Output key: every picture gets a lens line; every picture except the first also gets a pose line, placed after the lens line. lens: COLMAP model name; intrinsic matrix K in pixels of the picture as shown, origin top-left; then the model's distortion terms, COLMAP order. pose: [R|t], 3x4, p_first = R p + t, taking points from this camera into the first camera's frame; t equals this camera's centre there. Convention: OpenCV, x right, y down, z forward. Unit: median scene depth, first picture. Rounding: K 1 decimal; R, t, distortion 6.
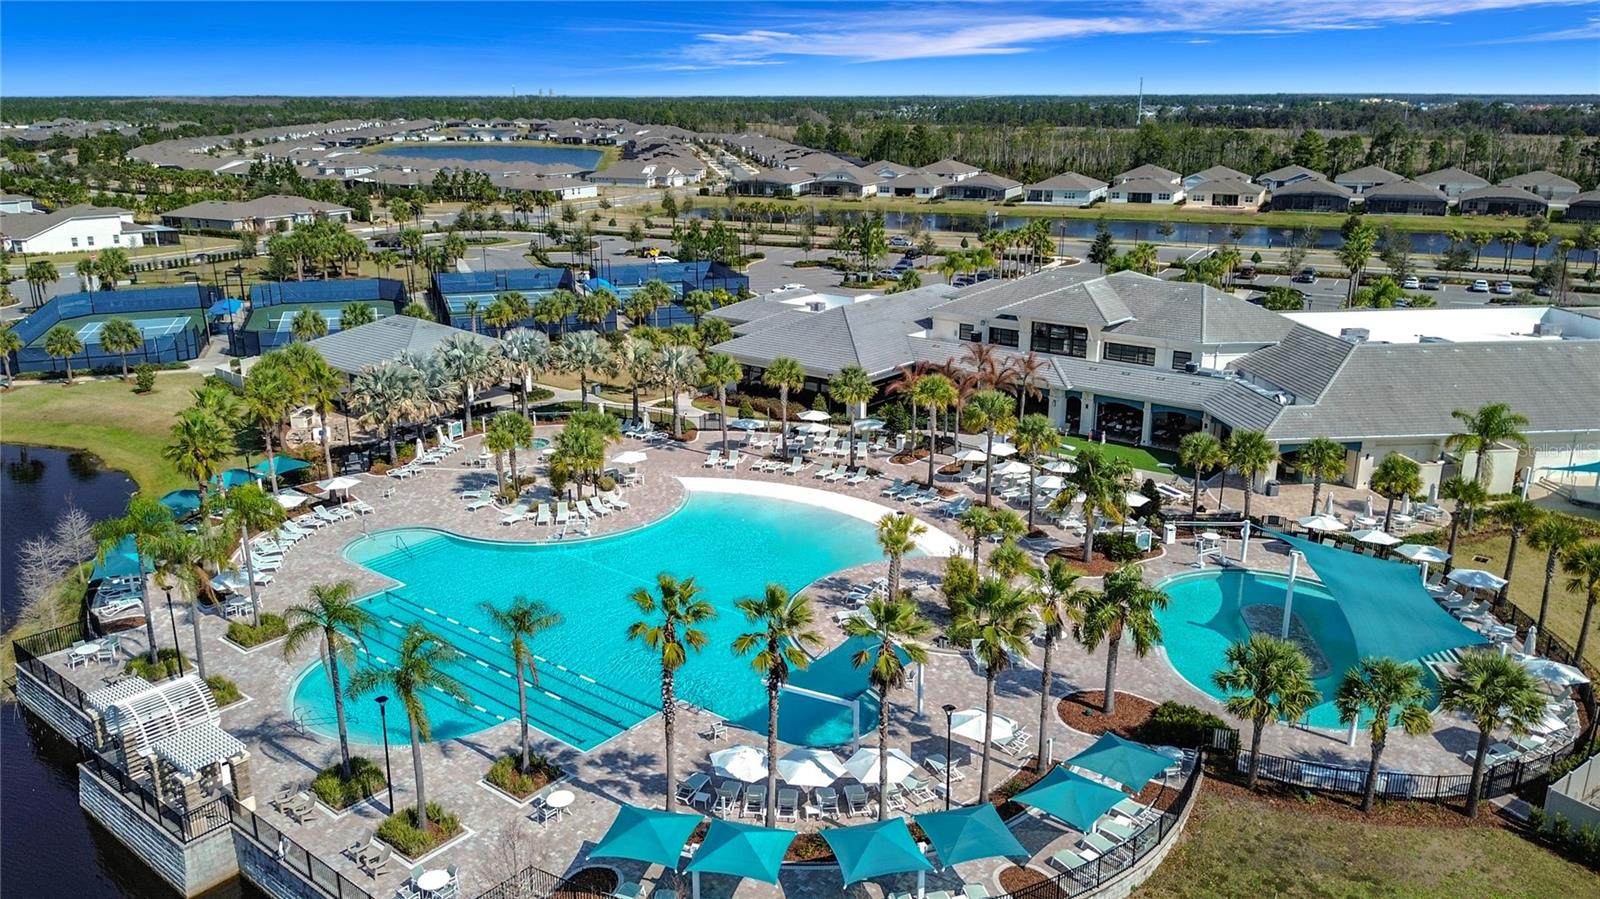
lens RADIAL K [[1156.8, 0, 800.0], [0, 1156.8, 449.5], [0, 0, 1]] dist [0.027826, -0.001040]
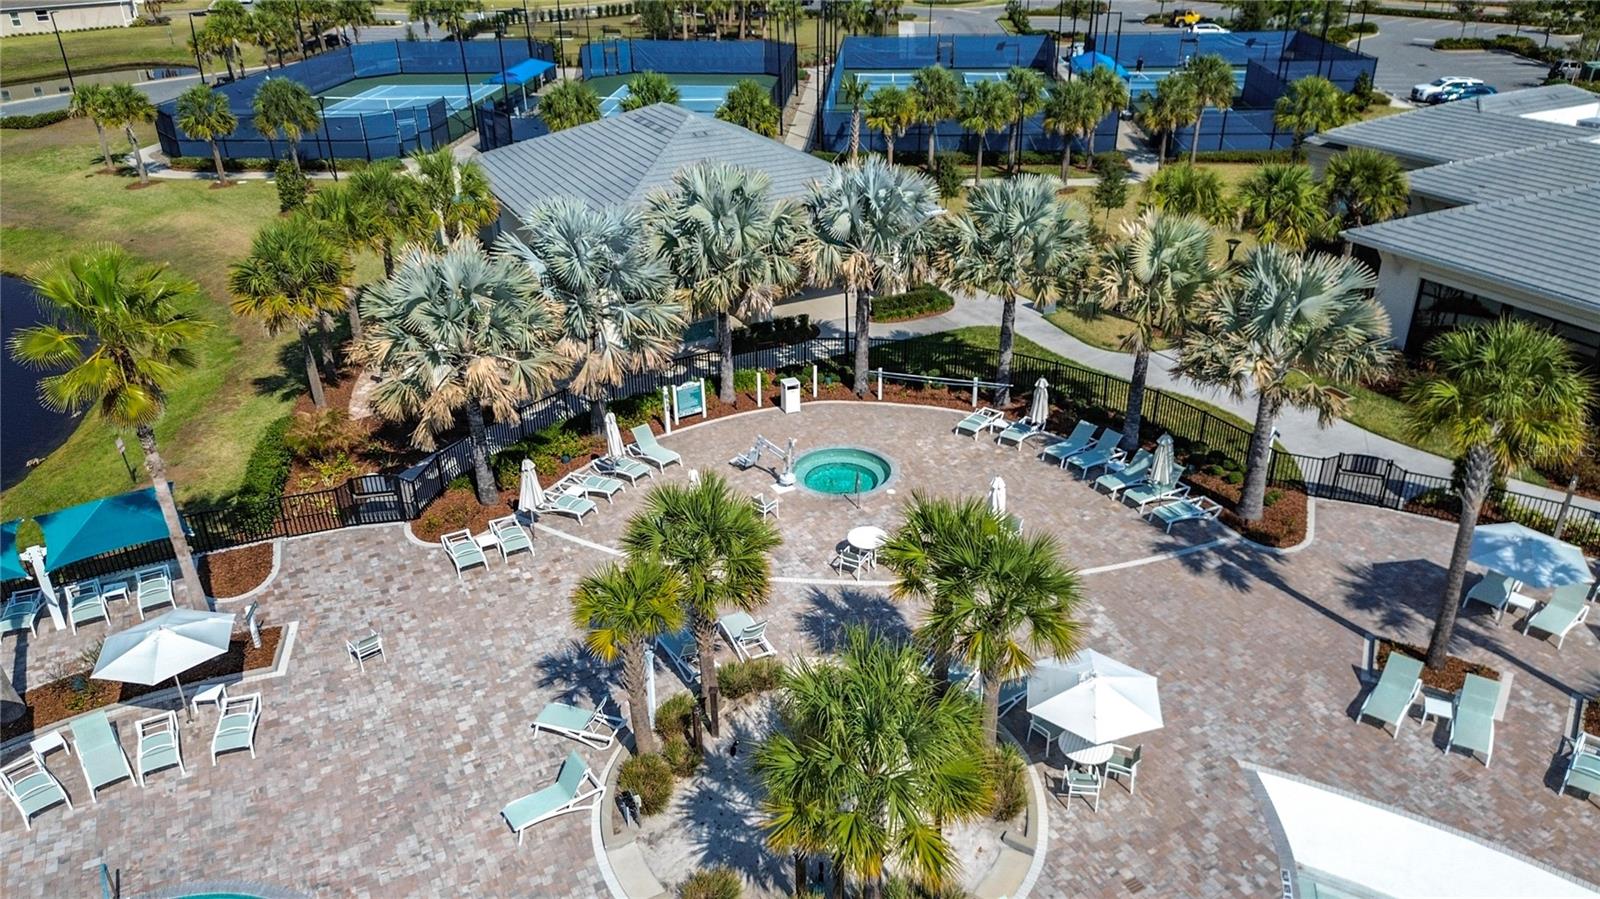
lens RADIAL K [[1119.0, 0, 800.0], [0, 1119.0, 449.5], [0, 0, 1]] dist [0.077381, -0.093544]
pose [[0.913190, 0.171810, -0.369546, -0.072880], [-0.102176, 0.974349, 0.200510, -0.057502], [0.394517, -0.145345, 0.907321, 0.439196]]
